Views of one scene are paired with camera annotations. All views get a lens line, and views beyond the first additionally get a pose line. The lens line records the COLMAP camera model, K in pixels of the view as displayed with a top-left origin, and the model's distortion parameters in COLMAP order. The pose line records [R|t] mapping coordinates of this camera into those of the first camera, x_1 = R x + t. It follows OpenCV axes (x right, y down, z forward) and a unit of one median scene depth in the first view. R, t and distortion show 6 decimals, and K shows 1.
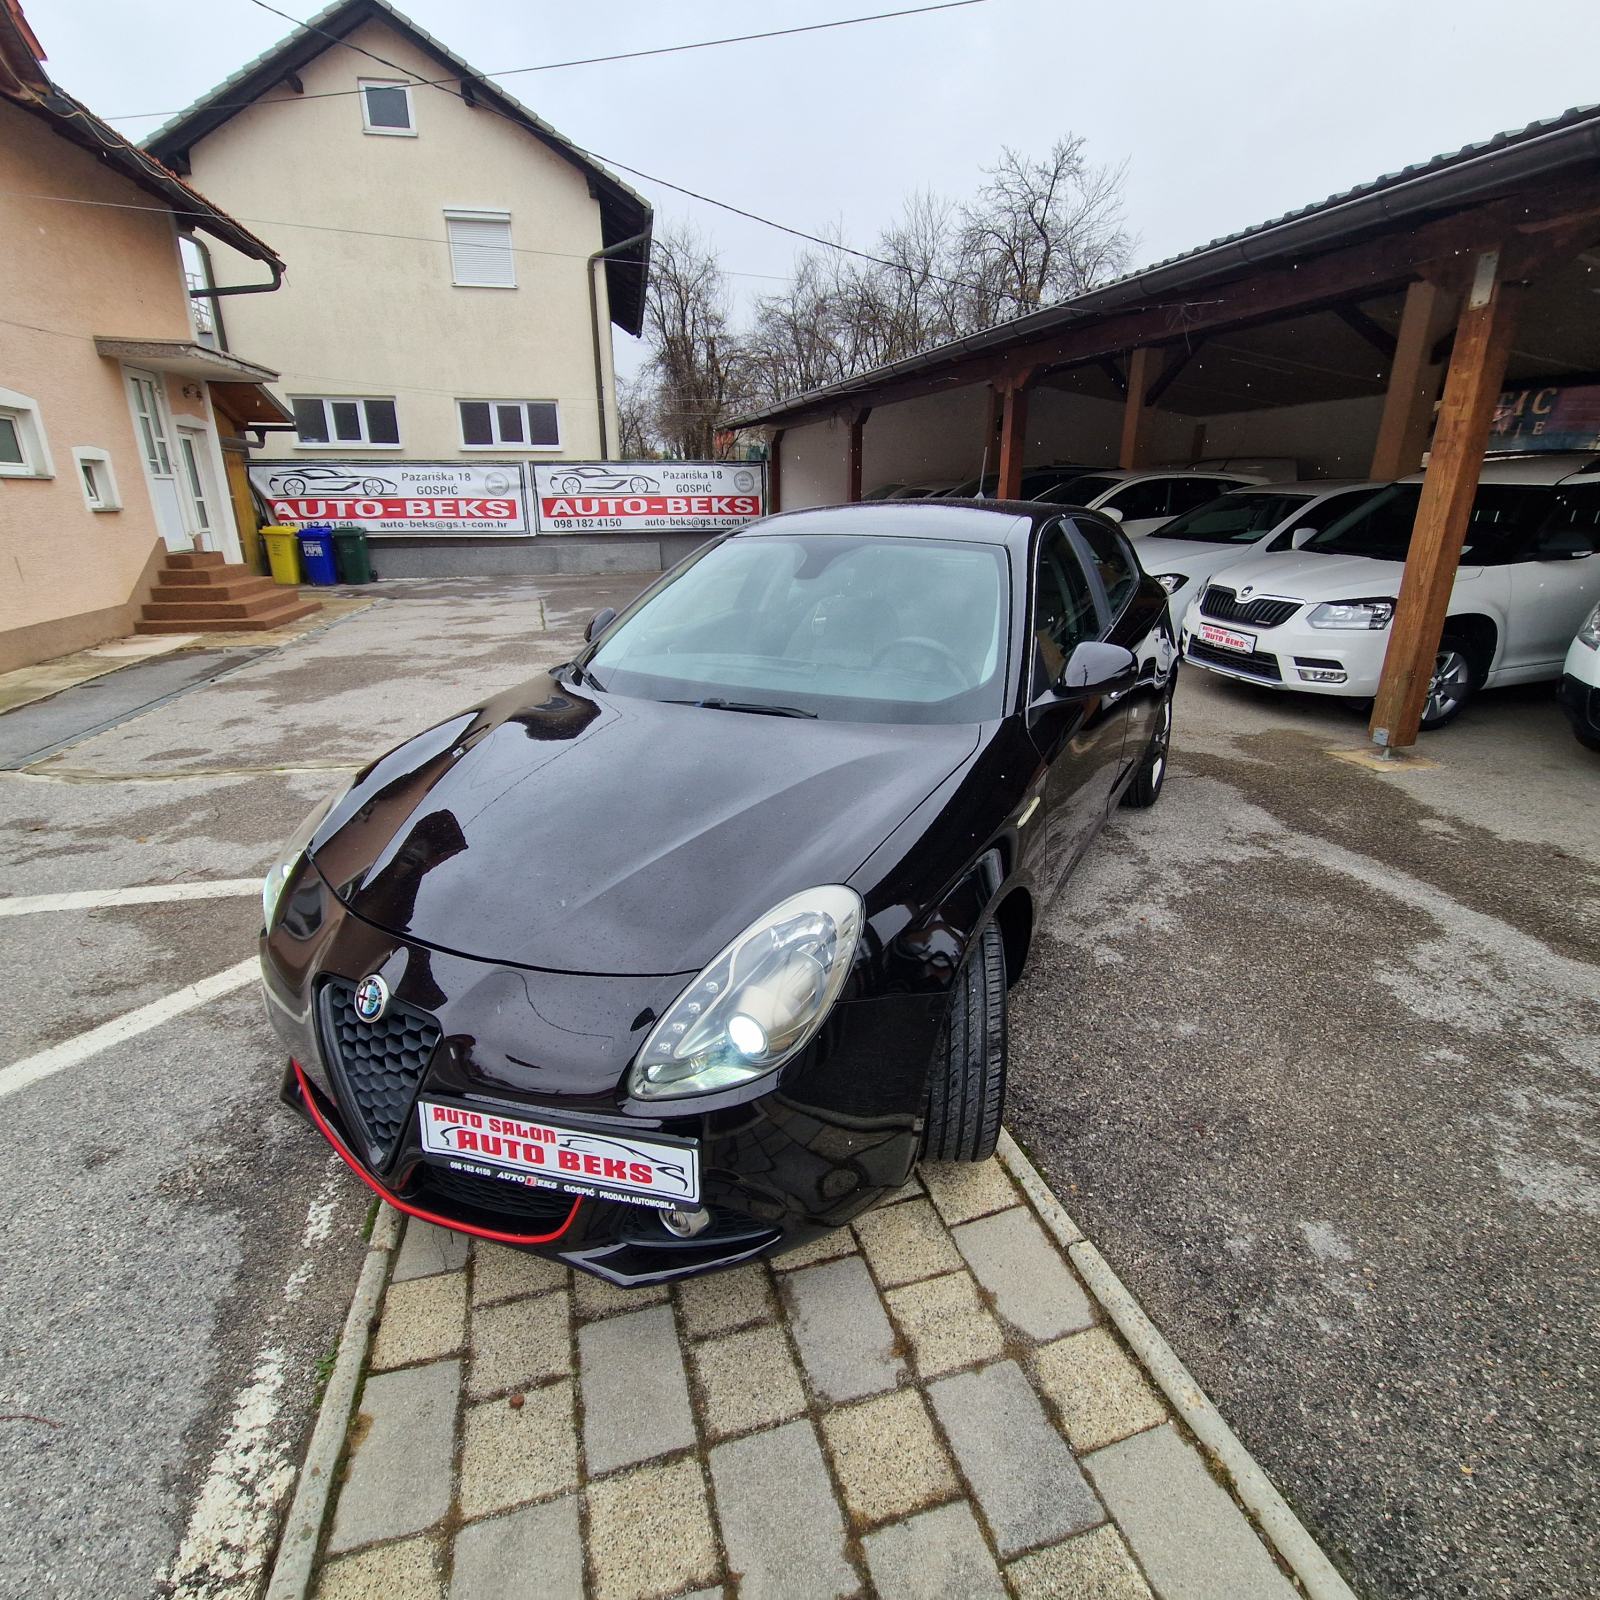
lens RADIAL K [[866.9, 0, 795.6], [0, 866.9, 804.1], [0, 0, 1]] dist [0.004981, -0.002513]
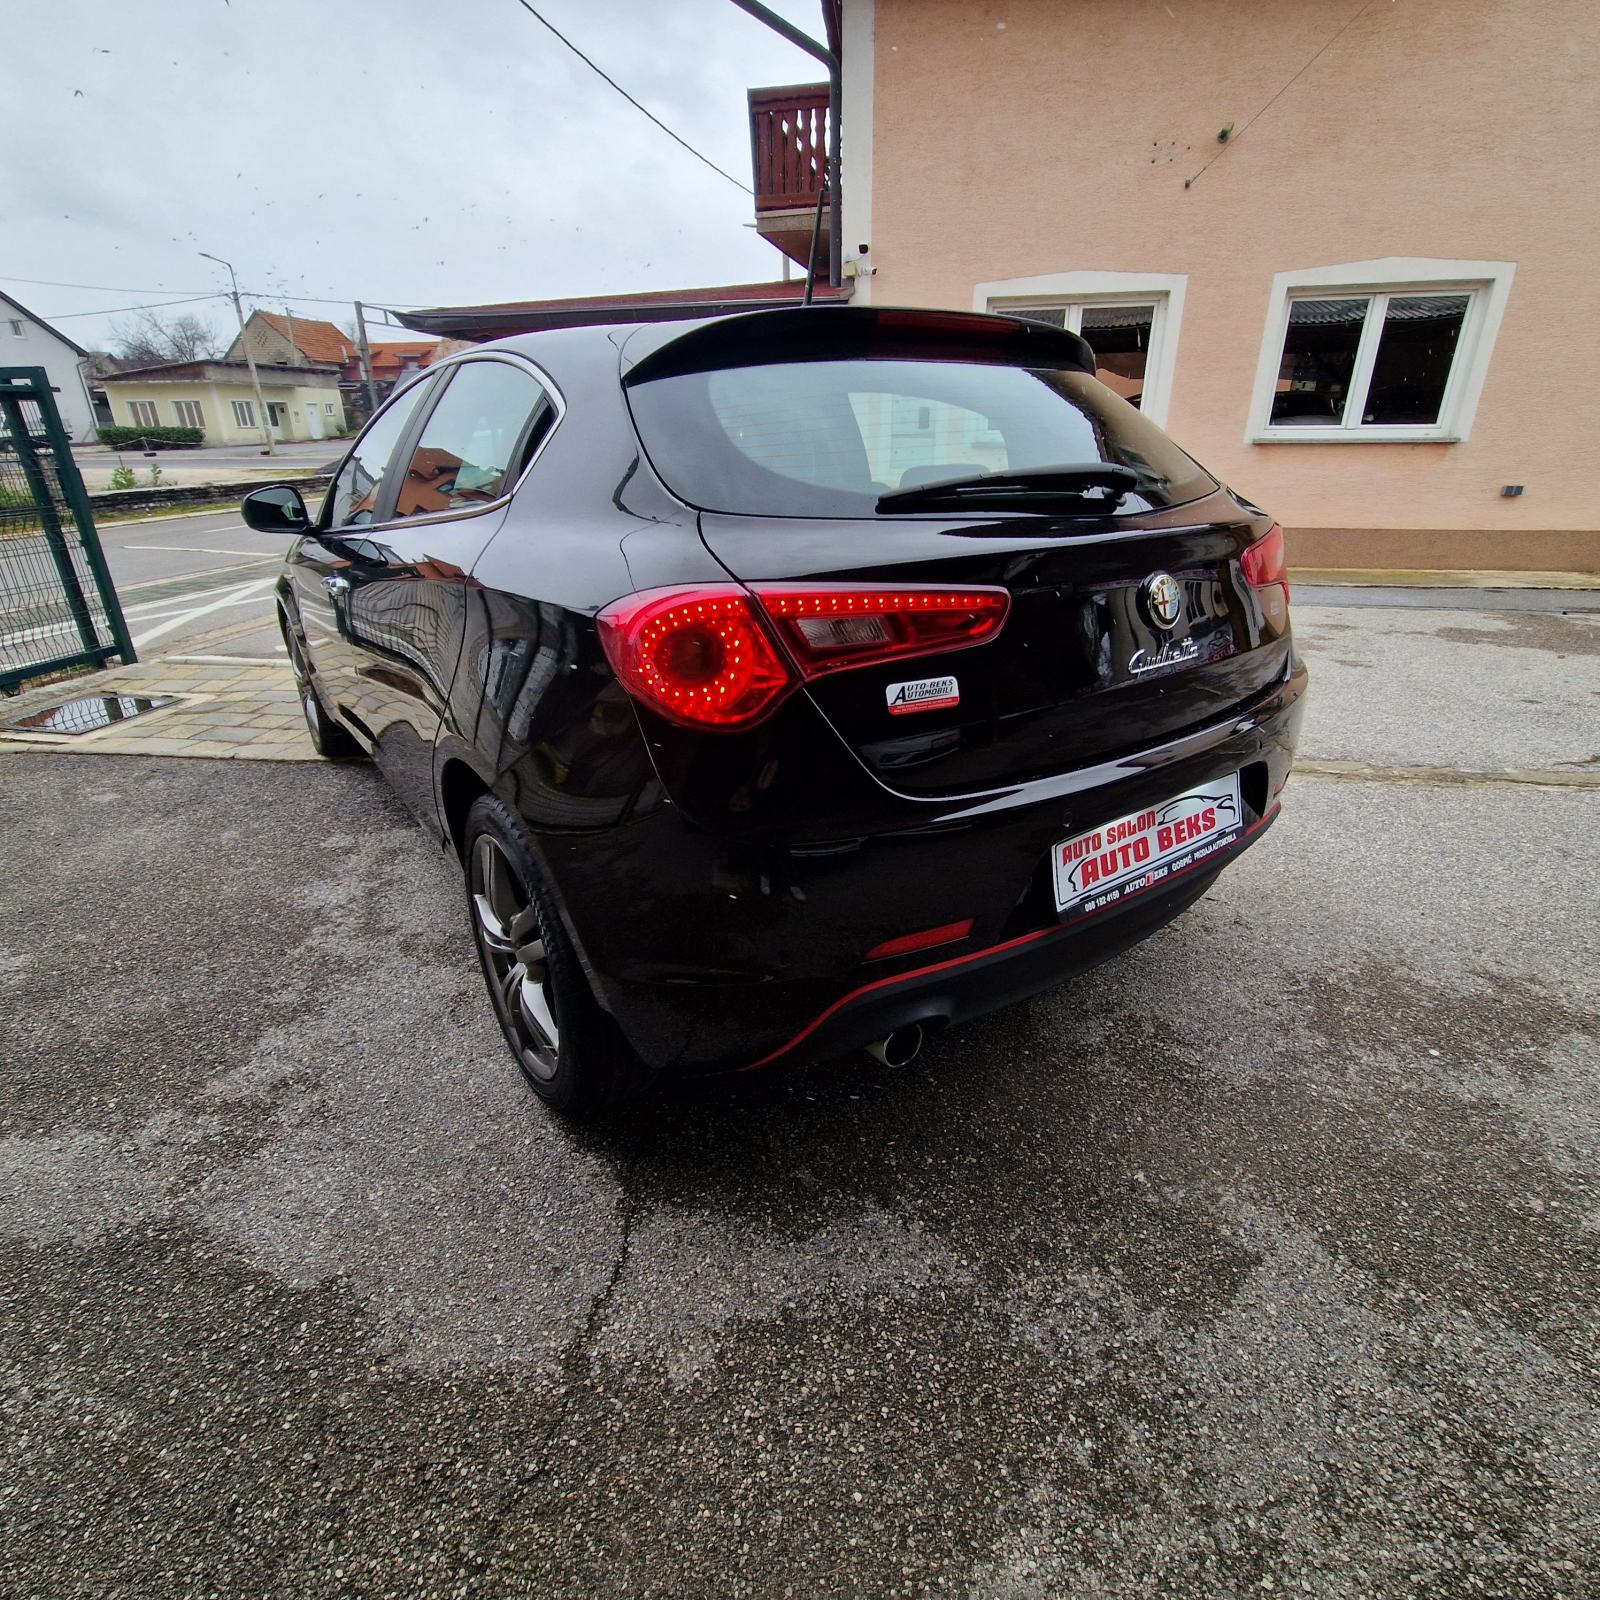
lens RADIAL K [[862.7, 0, 798.3], [0, 862.7, 801.7], [0, 0, 1]] dist [0.001826, -0.000312]
pose [[-0.413068, 0.371065, -0.831676, 1.323366], [-0.293729, 0.810140, 0.507342, -0.716993], [0.862031, 0.453854, -0.225651, 2.323020]]
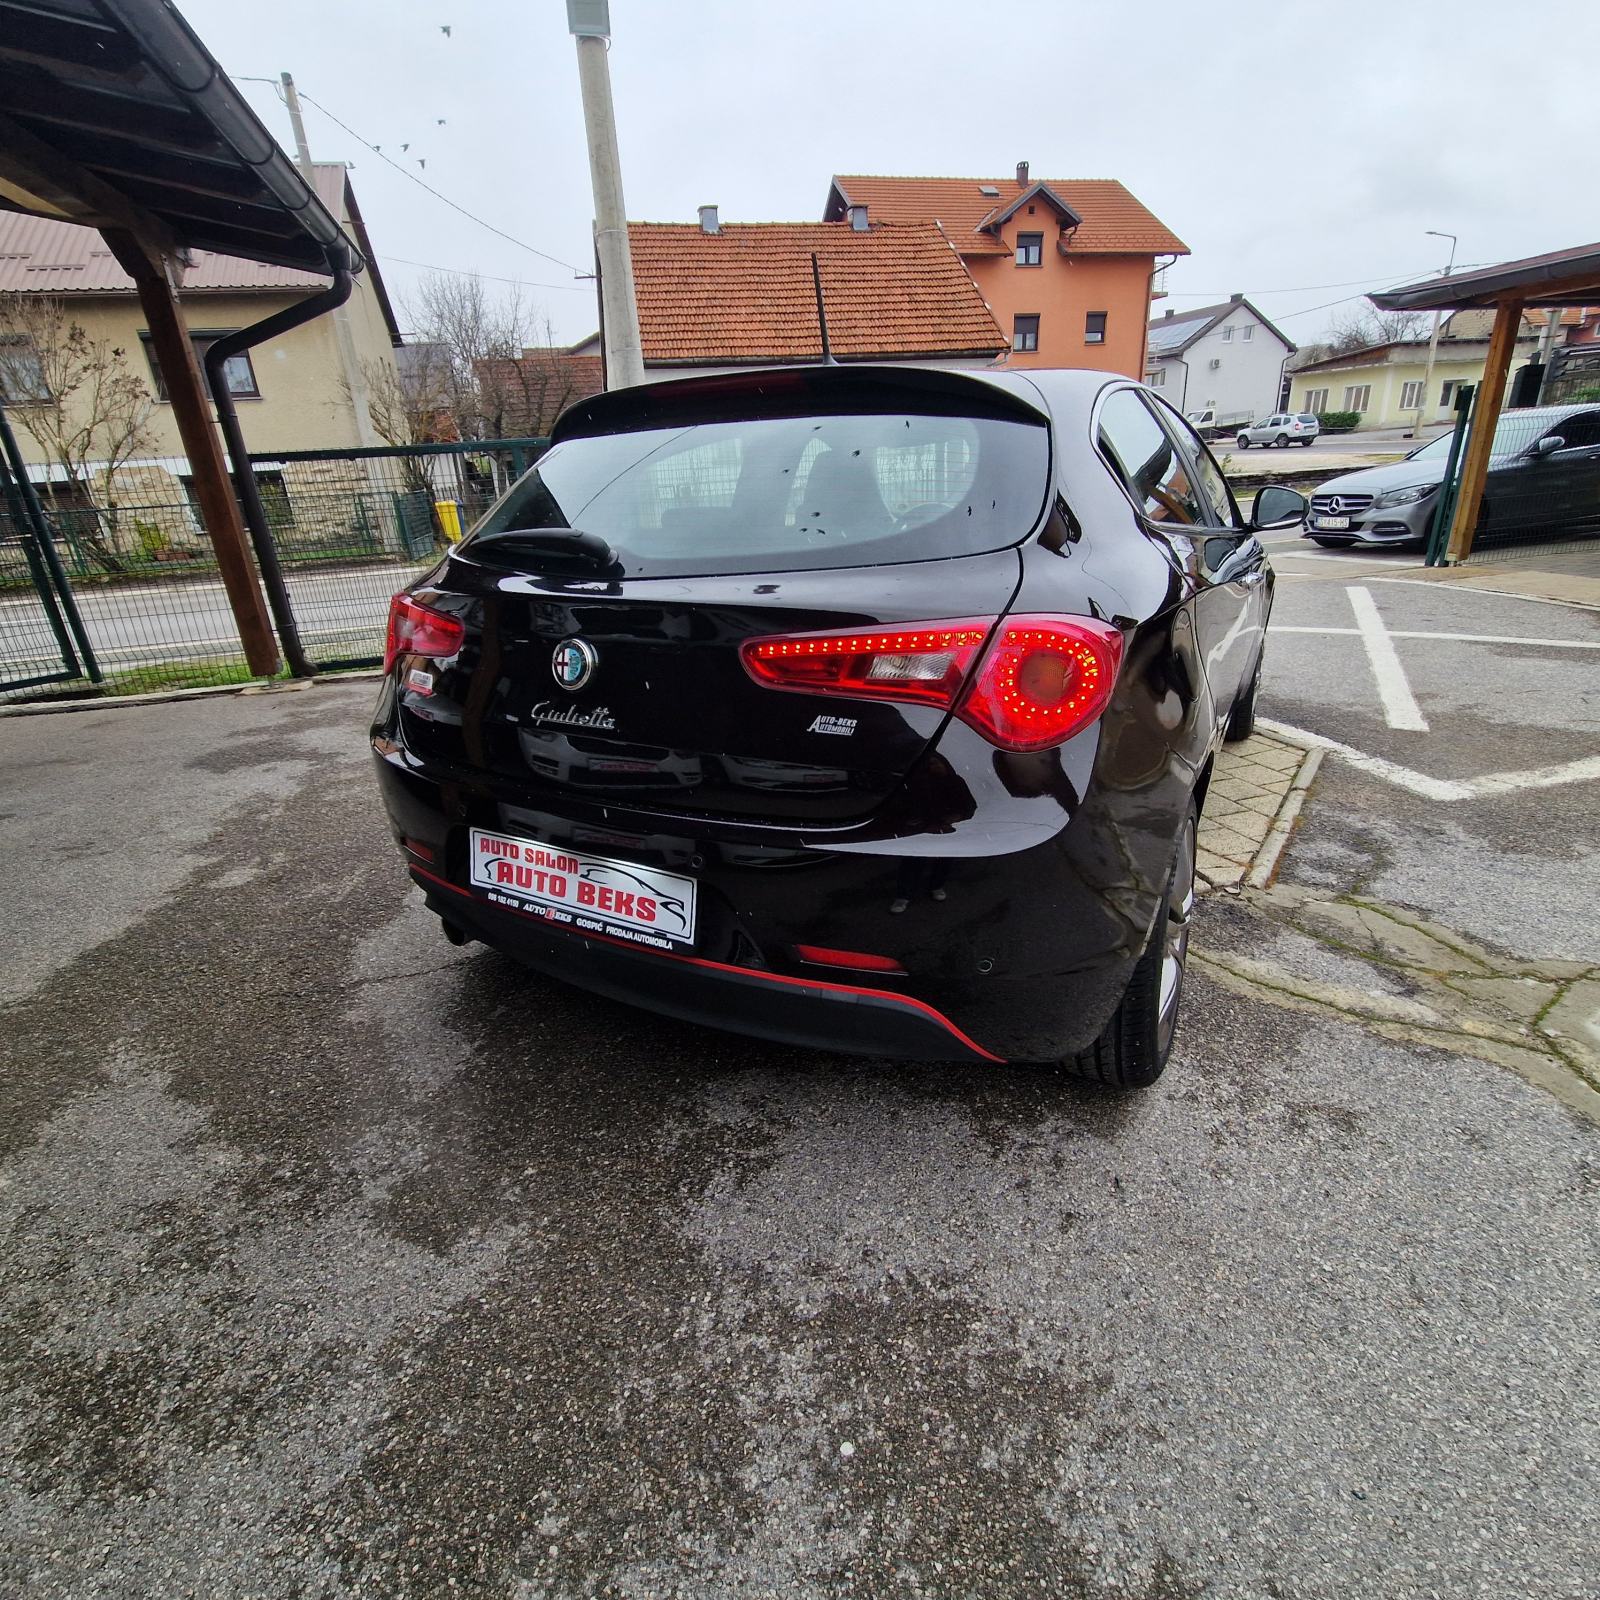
lens RADIAL K [[862.7, 0, 798.3], [0, 862.7, 801.7], [0, 0, 1]] dist [0.001826, -0.000312]
pose [[-0.998325, 0.056458, 0.012609, 0.453789], [0.050478, 0.743713, 0.666591, -0.949149], [0.028257, 0.666111, -0.745317, 2.916057]]
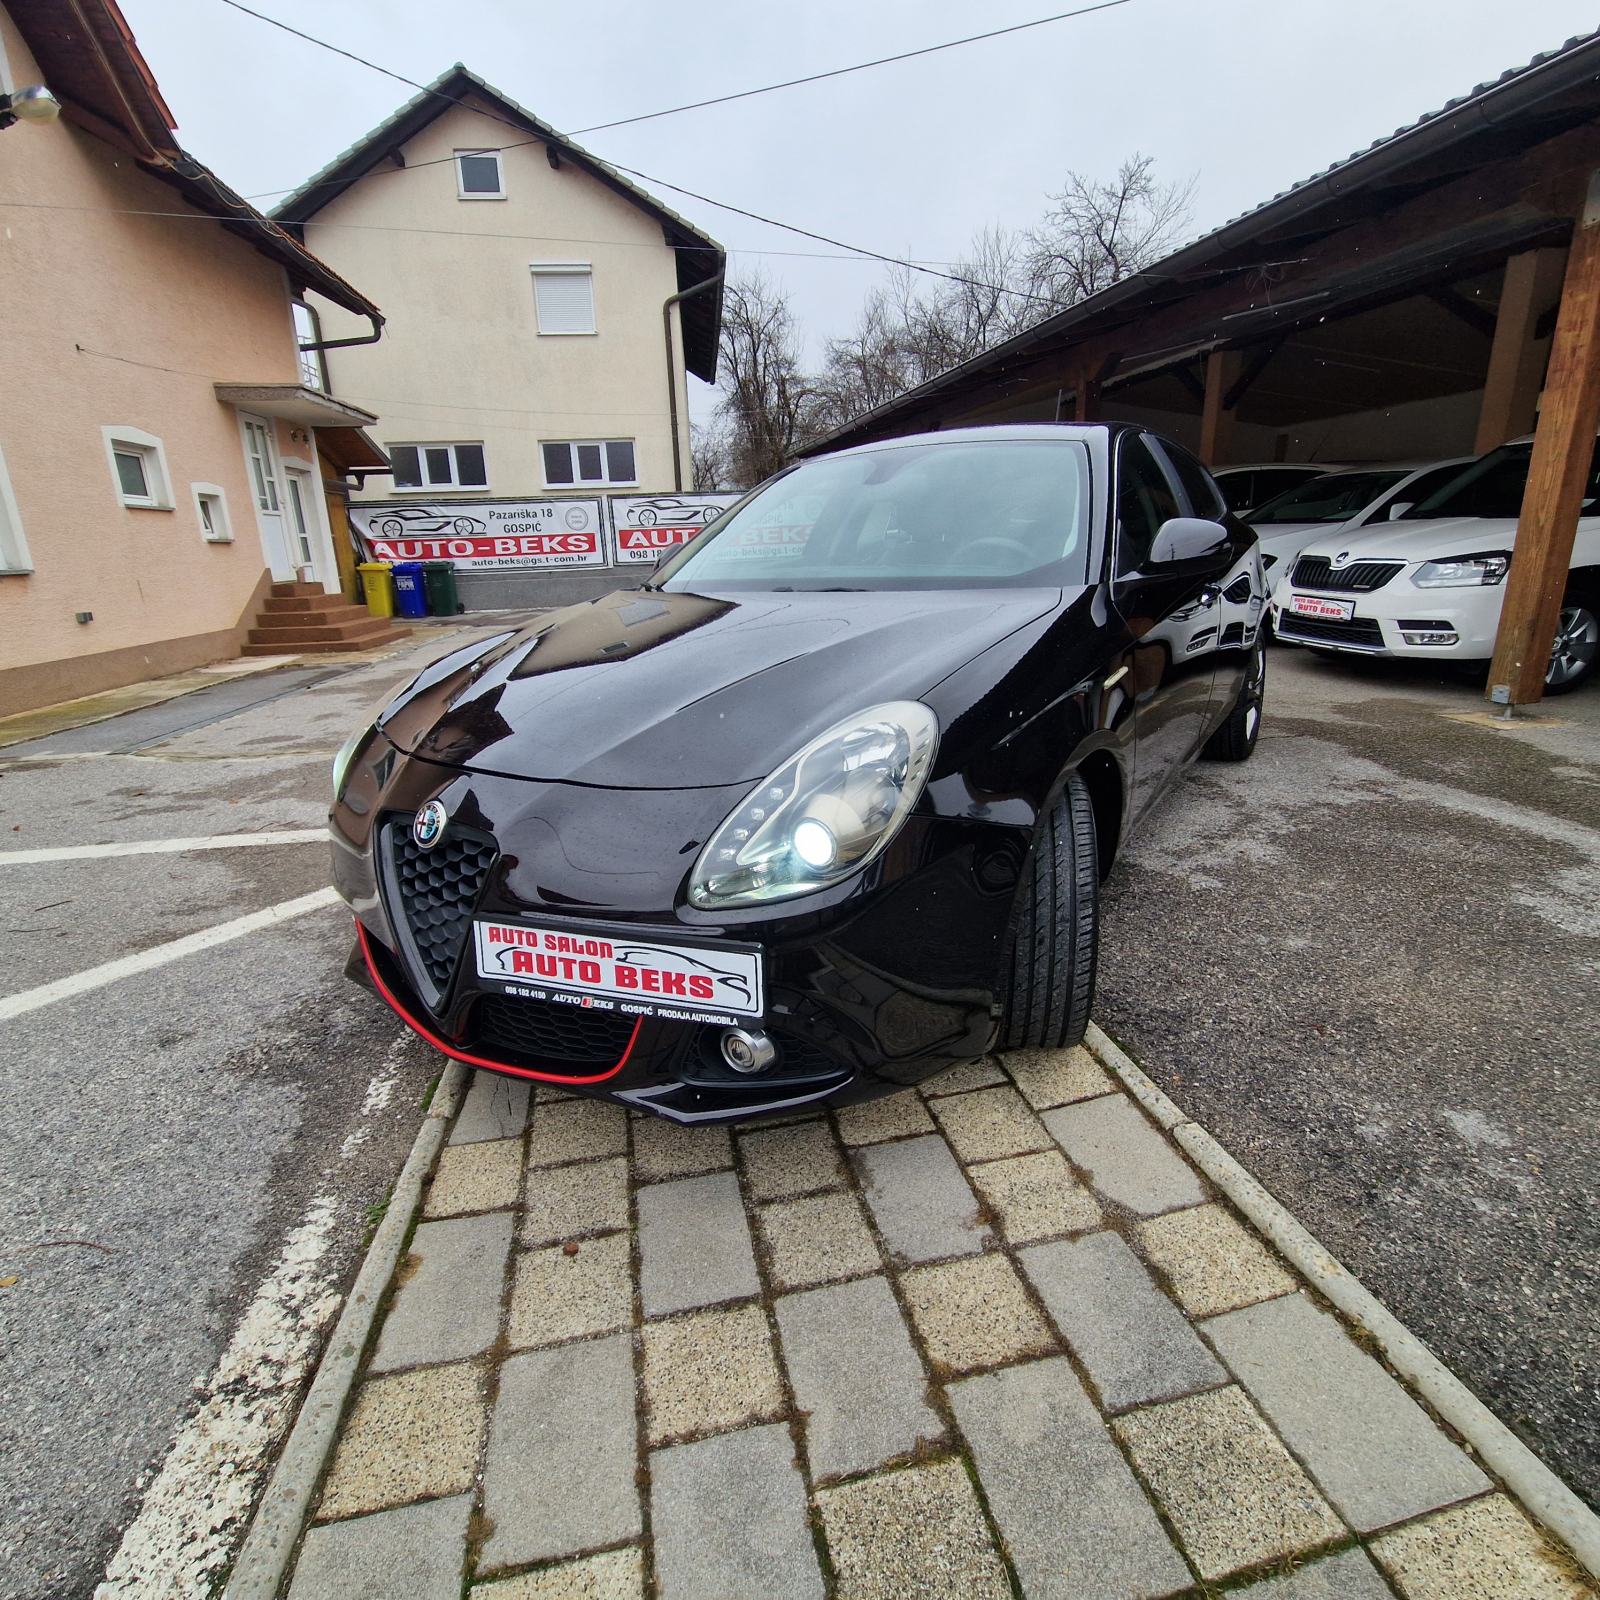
lens RADIAL K [[866.9, 0, 795.6], [0, 866.9, 804.1], [0, 0, 1]] dist [0.004981, -0.002513]
pose [[0.996476, -0.008464, -0.083446, 0.001945], [0.004289, 0.998736, -0.050078, 0.191204], [0.083764, 0.049543, 0.995253, 0.048365]]
